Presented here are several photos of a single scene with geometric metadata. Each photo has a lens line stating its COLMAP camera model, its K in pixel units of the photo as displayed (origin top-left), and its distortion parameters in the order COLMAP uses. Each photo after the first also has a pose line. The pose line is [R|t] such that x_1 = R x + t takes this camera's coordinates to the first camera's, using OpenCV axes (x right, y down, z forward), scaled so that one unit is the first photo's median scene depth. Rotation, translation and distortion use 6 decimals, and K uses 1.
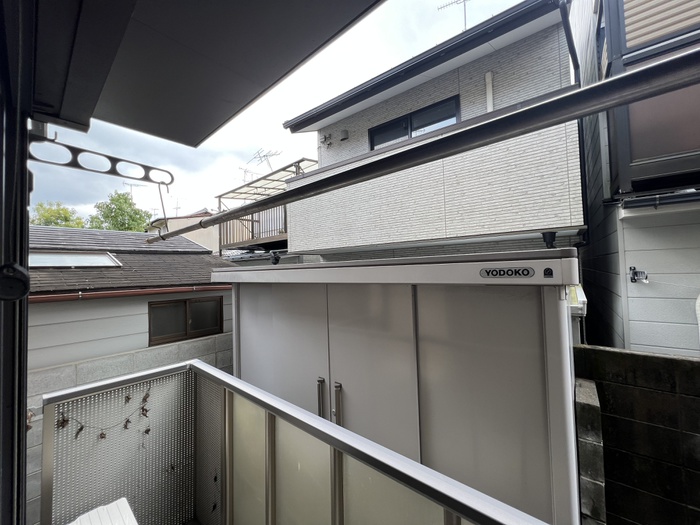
lens RADIAL K [[285.3, 0, 350.0], [0, 285.3, 262.5], [0, 0, 1]] dist [-0.000866, -0.000226]
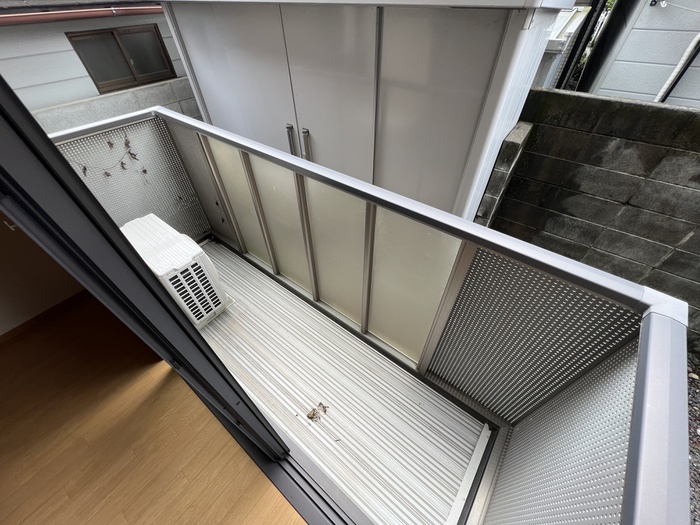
lens RADIAL K [[280.8, 0, 350.0], [0, 280.8, 262.5], [0, 0, 1]] dist [-0.001870, -0.000286]
pose [[0.998069, -0.036473, 0.050279, 0.064912], [-0.011817, 0.683182, 0.730152, -0.008997], [-0.060981, -0.729336, 0.681432, -0.115748]]
